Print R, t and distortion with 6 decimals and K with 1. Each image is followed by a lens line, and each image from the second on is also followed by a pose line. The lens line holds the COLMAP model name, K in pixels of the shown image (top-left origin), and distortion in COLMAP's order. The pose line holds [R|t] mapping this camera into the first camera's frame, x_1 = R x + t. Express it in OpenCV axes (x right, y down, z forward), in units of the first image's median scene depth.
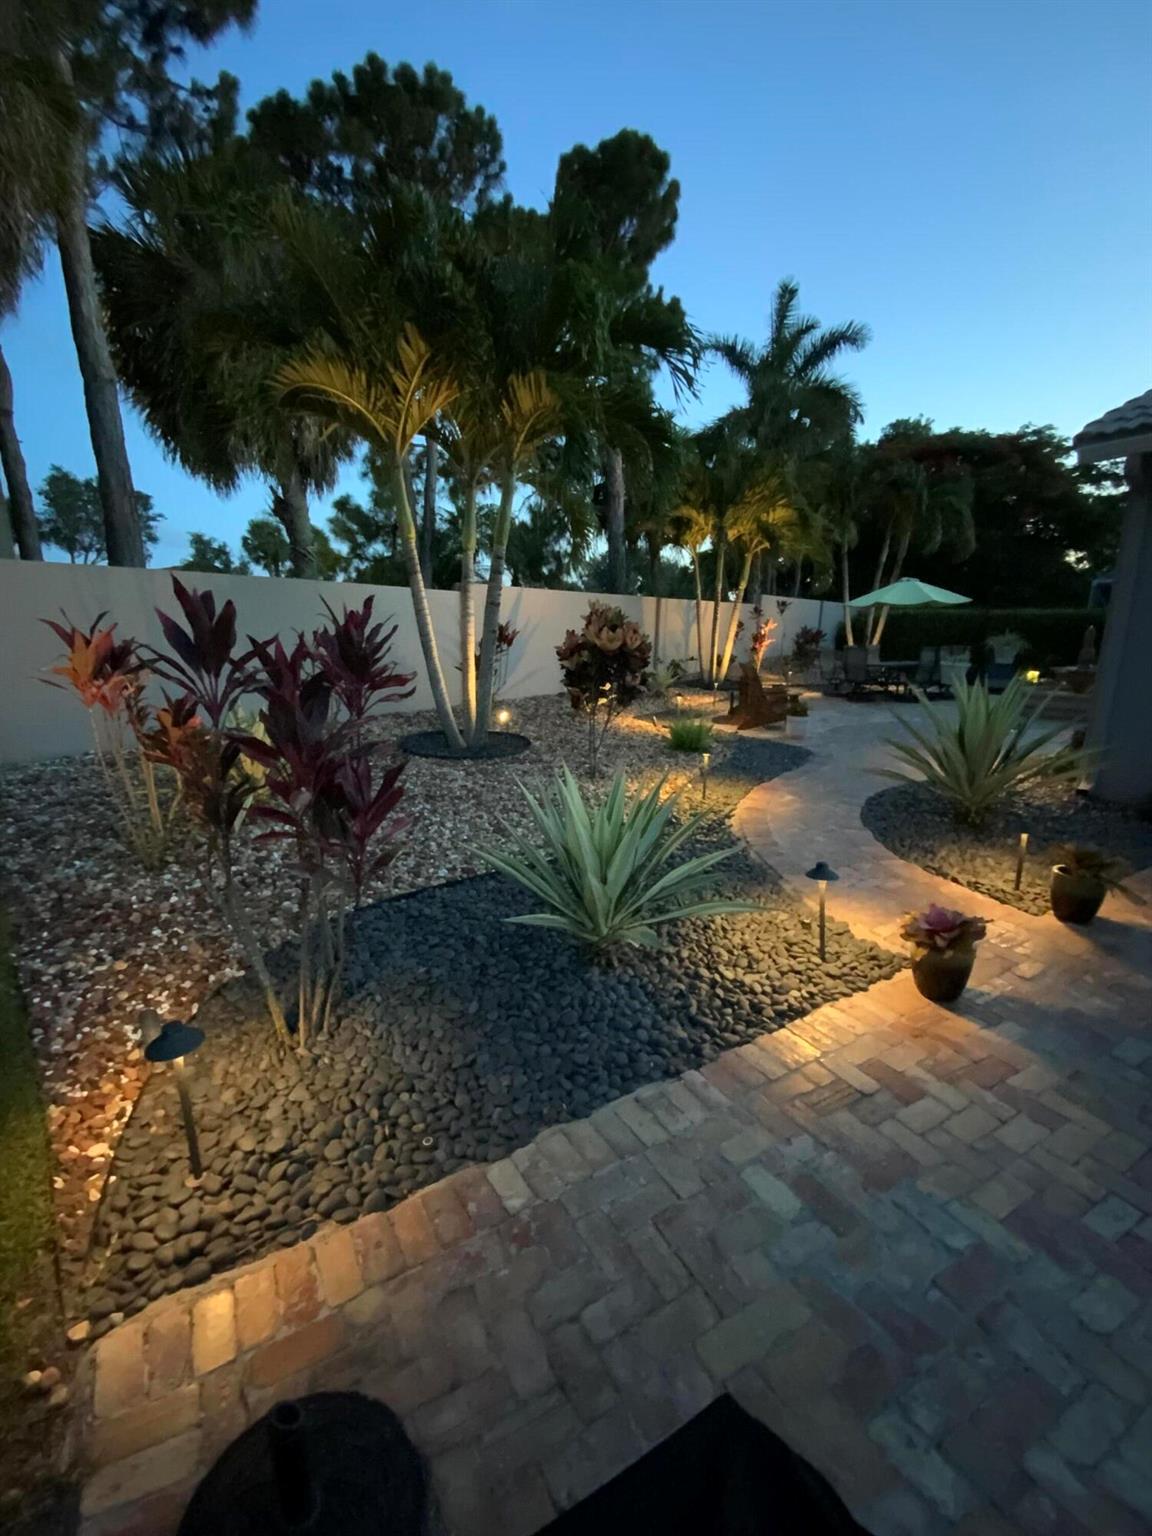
lens RADIAL K [[626.4, 0, 568.1], [0, 626.4, 776.5], [0, 0, 1]] dist [0.007551, -0.008107]
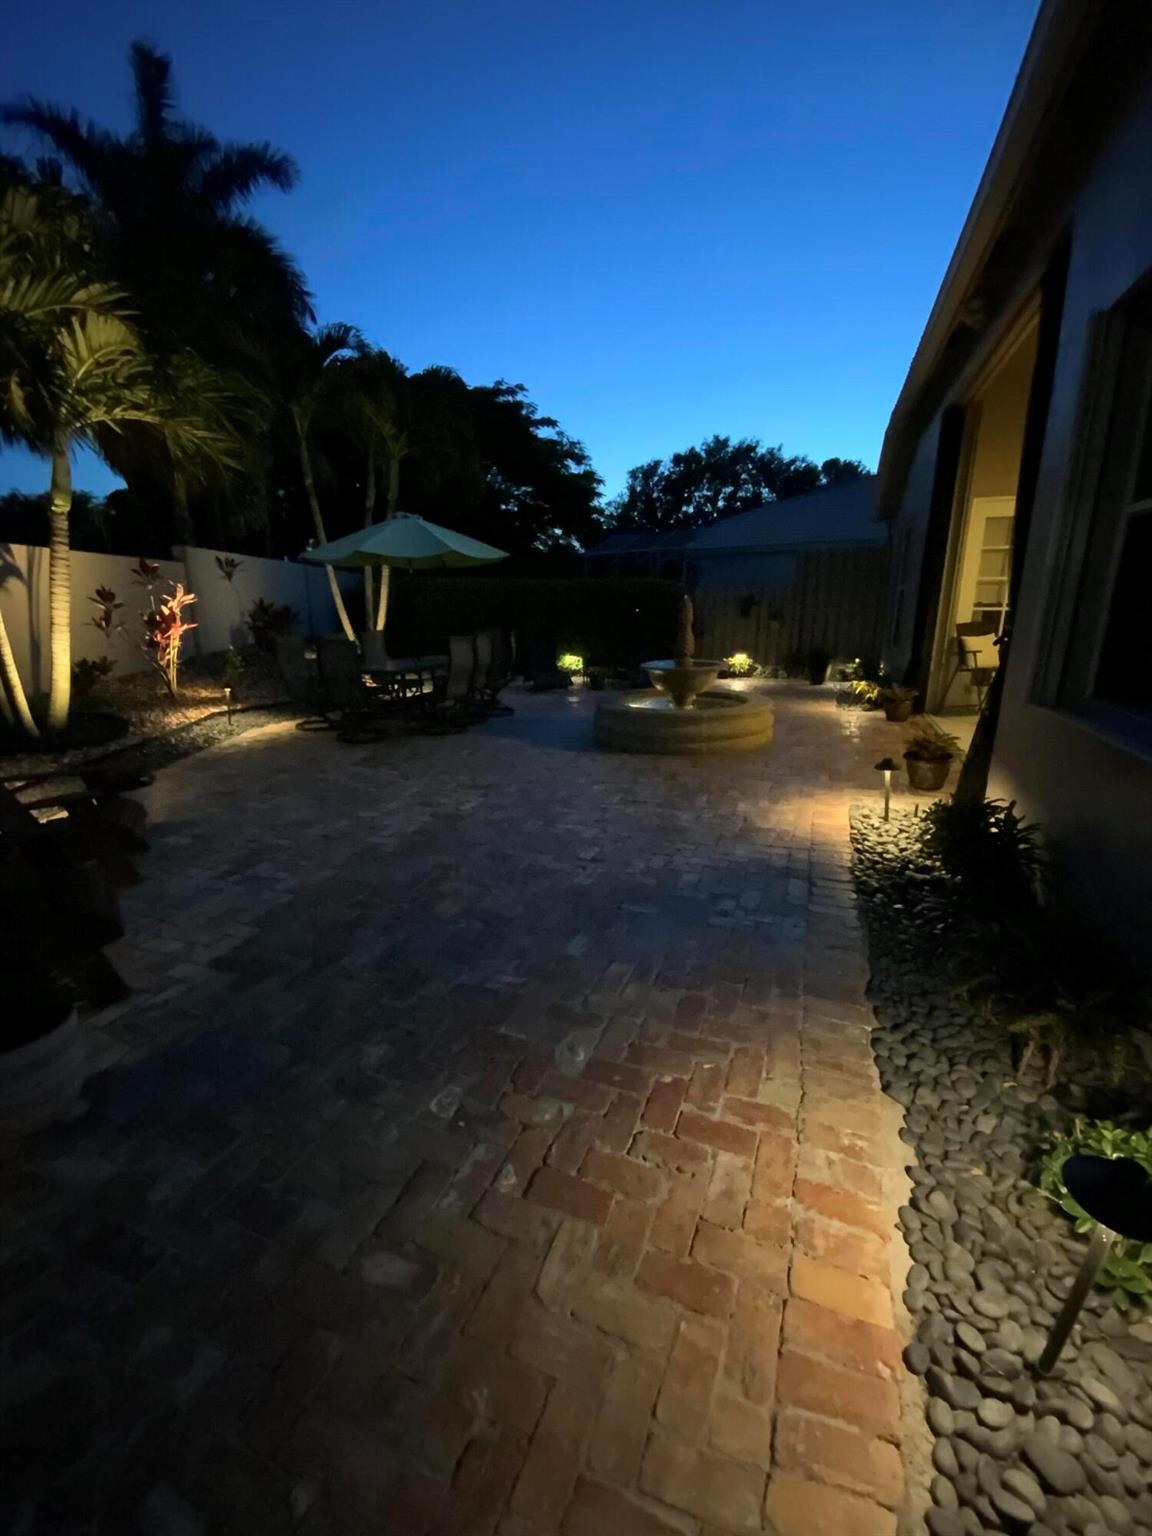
lens RADIAL K [[626.4, 0, 562.4], [0, 626.4, 767.1], [0, 0, 1]] dist [0.007551, -0.008107]
pose [[0.764215, -0.167646, 0.622792, 0.264030], [0.153340, 0.985166, 0.077032, -0.113974], [-0.626468, 0.036629, 0.778586, 0.489156]]
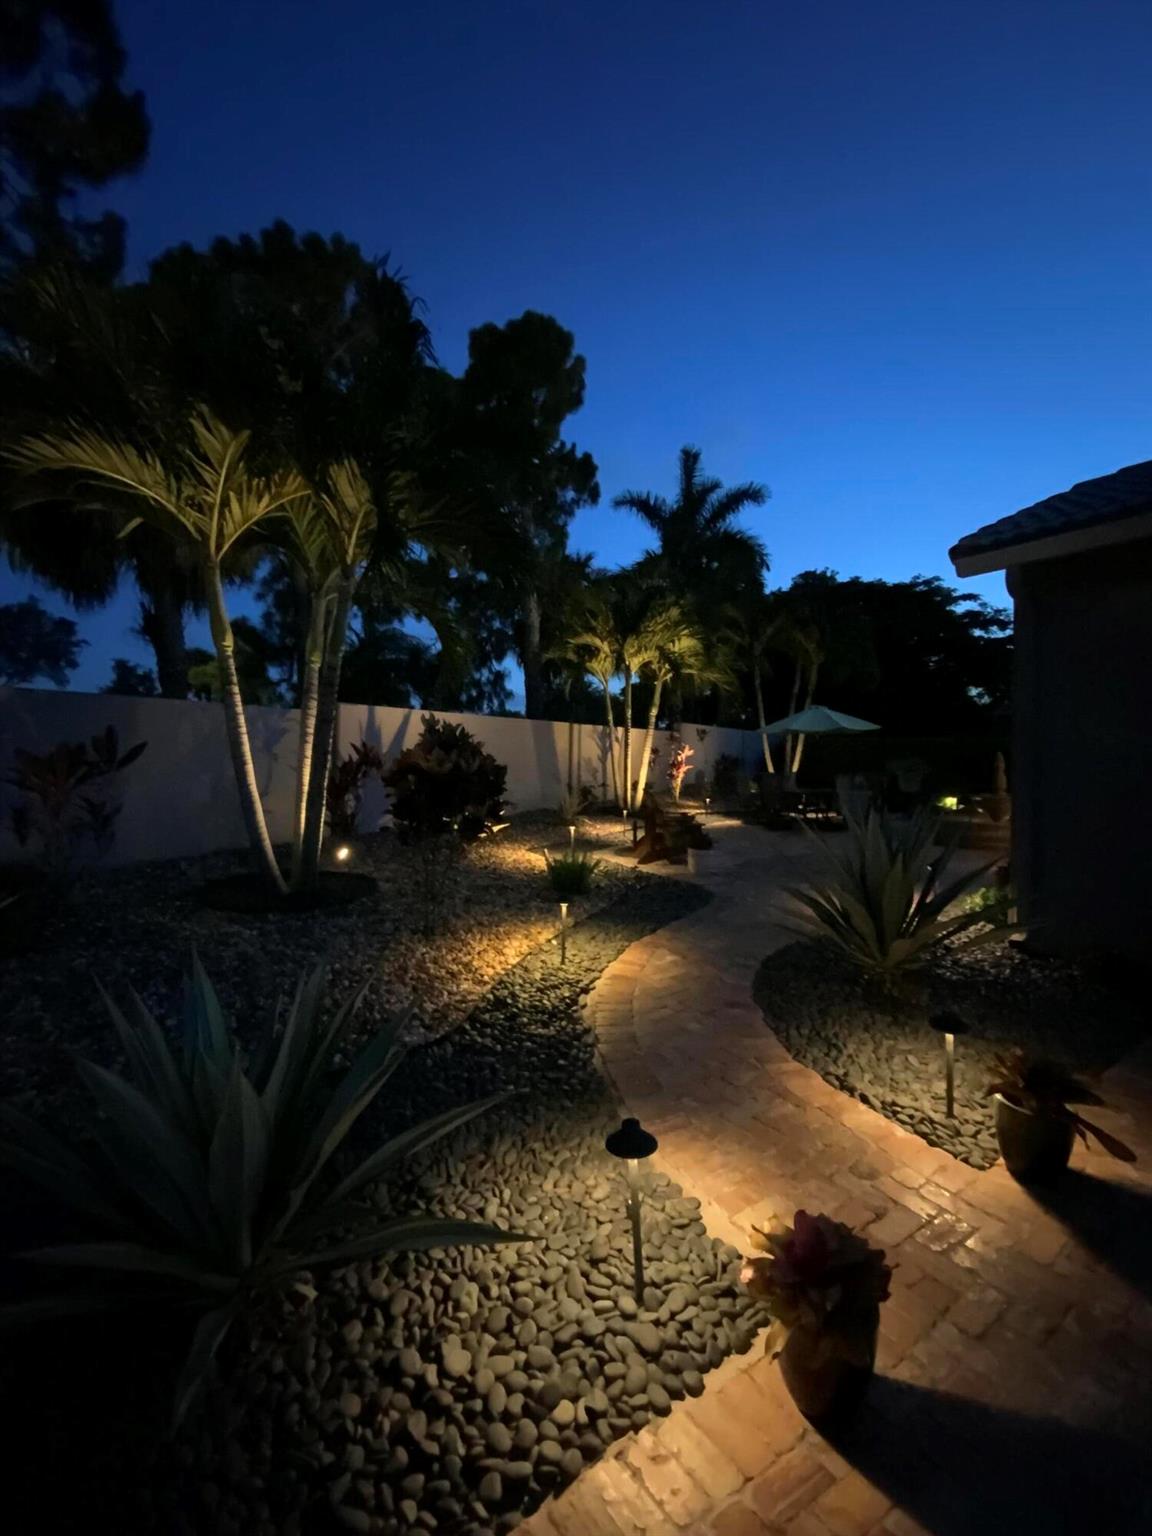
lens RADIAL K [[626.4, 0, 571.6], [0, 626.4, 778.2], [0, 0, 1]] dist [0.007551, -0.008107]
pose [[0.996565, 0.000407, 0.082819, 0.080075], [0.015836, 0.980602, -0.195371, -0.017945], [-0.081291, 0.196011, 0.977226, 0.094604]]
